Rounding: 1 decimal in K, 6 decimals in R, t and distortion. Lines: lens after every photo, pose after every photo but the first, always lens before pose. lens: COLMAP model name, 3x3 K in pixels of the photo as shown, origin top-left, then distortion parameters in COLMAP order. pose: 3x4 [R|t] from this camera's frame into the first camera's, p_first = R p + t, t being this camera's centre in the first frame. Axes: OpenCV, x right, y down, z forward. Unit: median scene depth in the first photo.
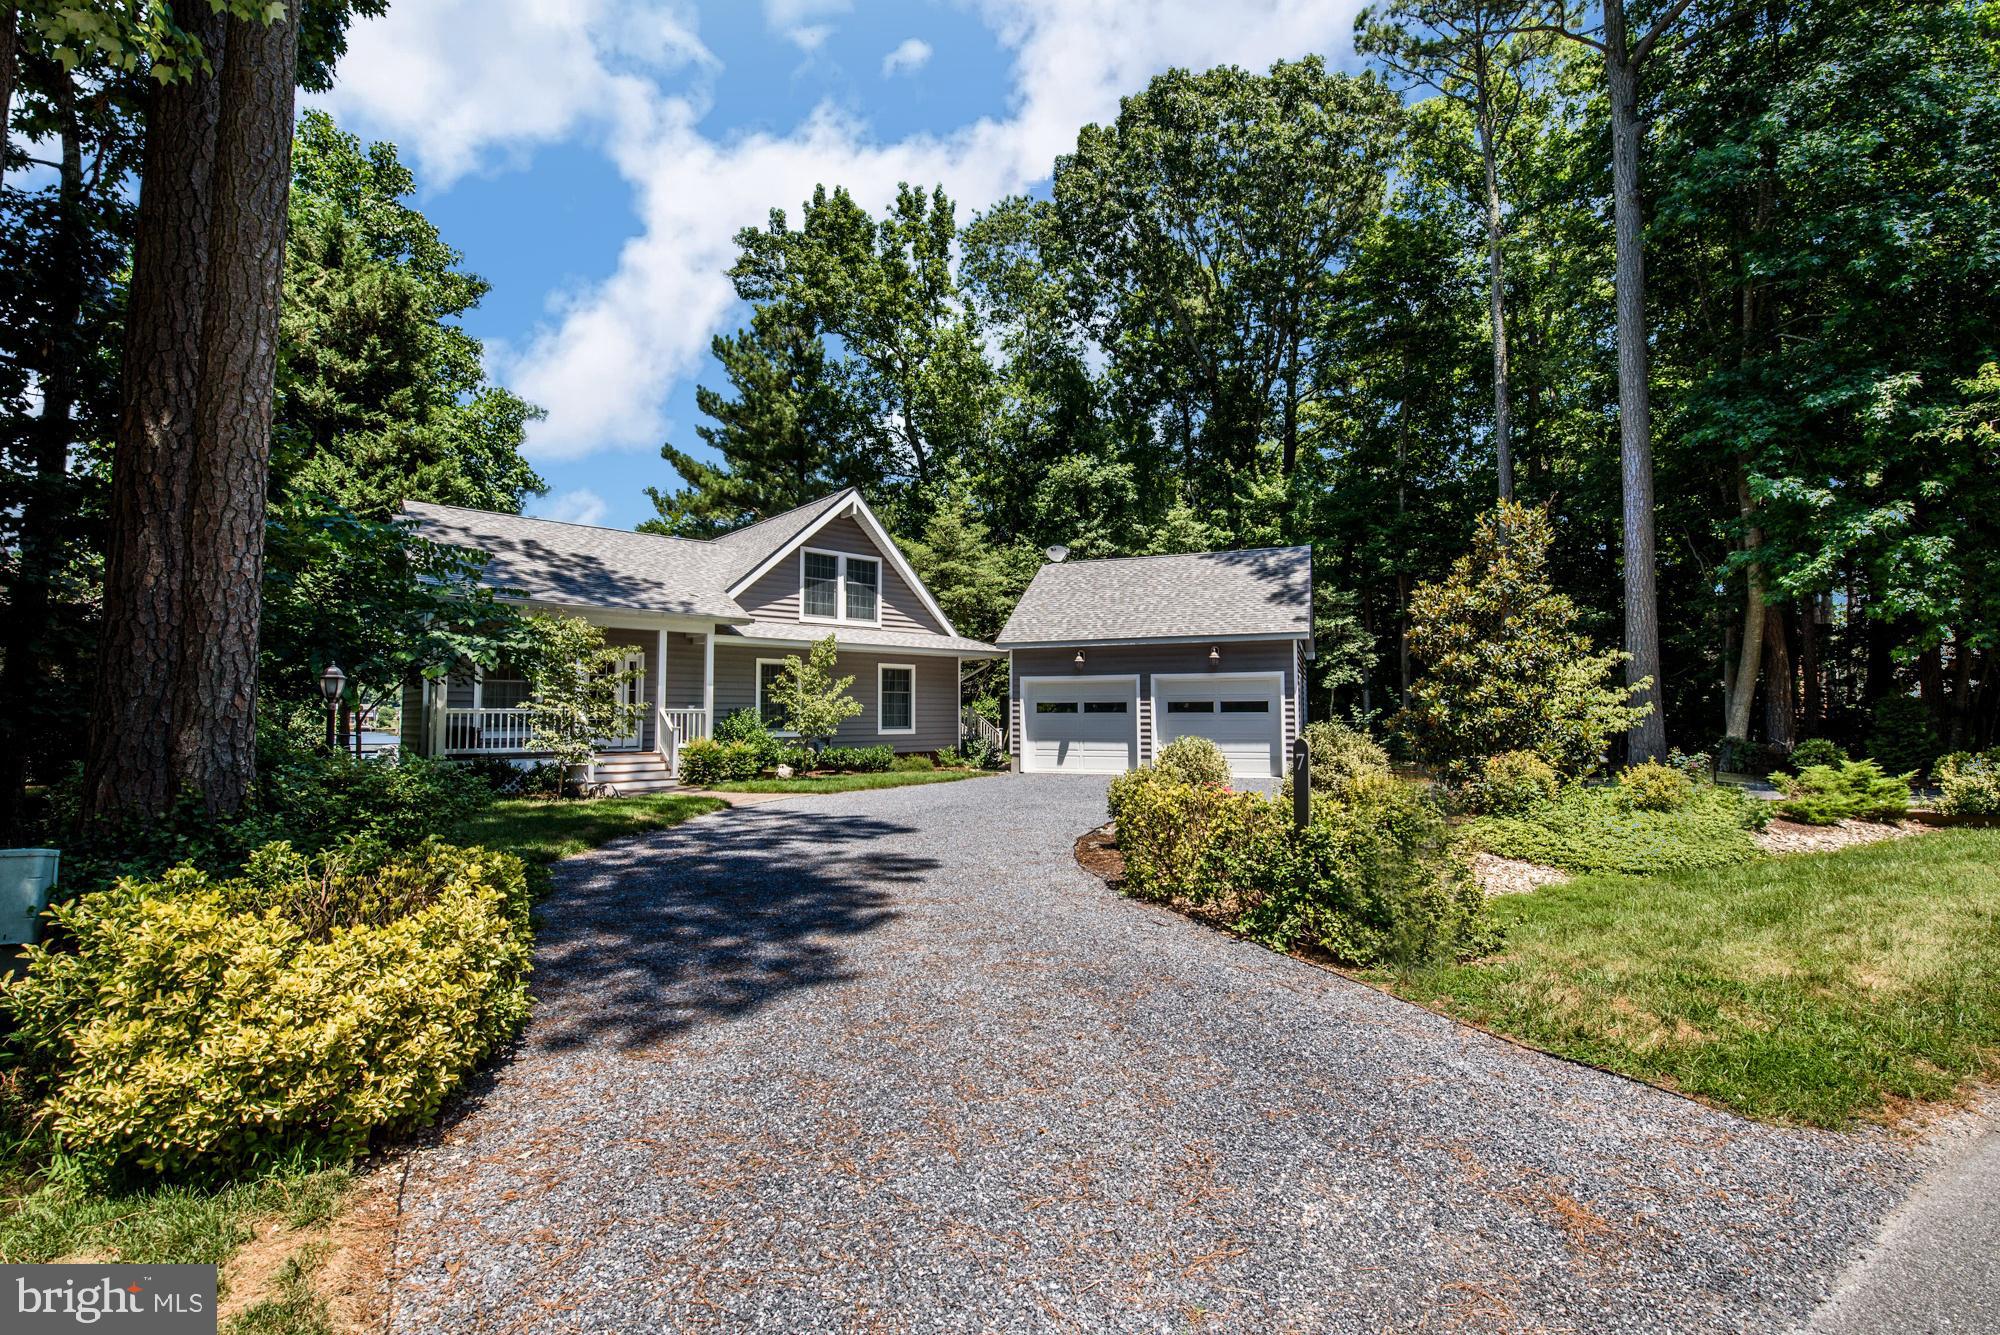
lens RADIAL K [[886.9, 0, 1000.0], [0, 886.9, 667.5], [0, 0, 1]] dist [0.000074, -0.009580]
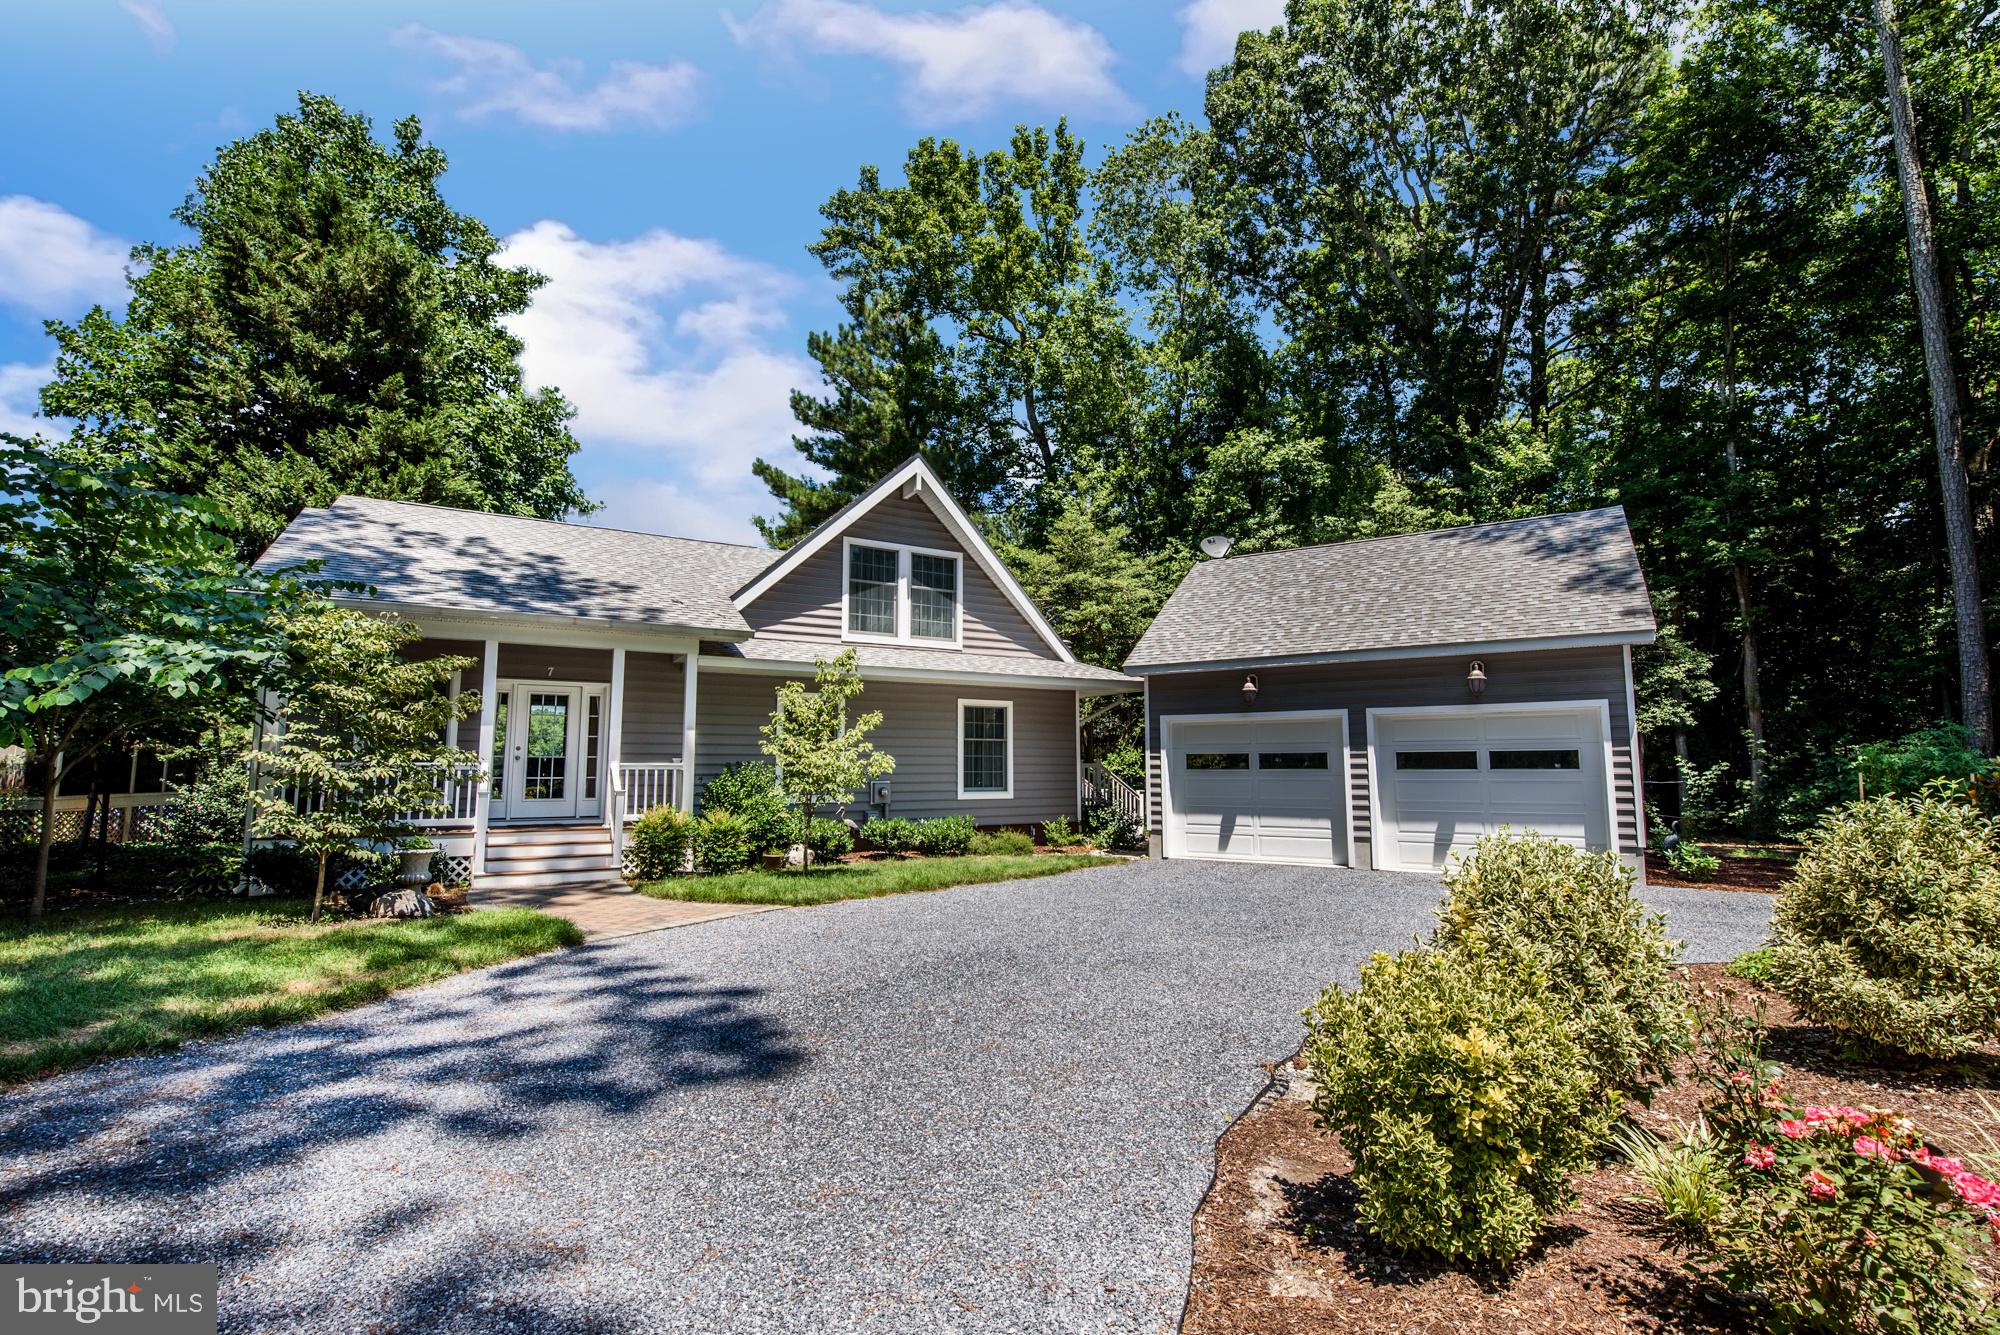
lens RADIAL K [[888.2, 0, 989.1], [0, 888.2, 677.1], [0, 0, 1]] dist [-0.000624, -0.010546]
pose [[0.977895, -0.020040, -0.208134, 0.037216], [0.009787, 0.998693, -0.050174, 0.013933], [0.208867, 0.047028, 0.976813, 0.310446]]
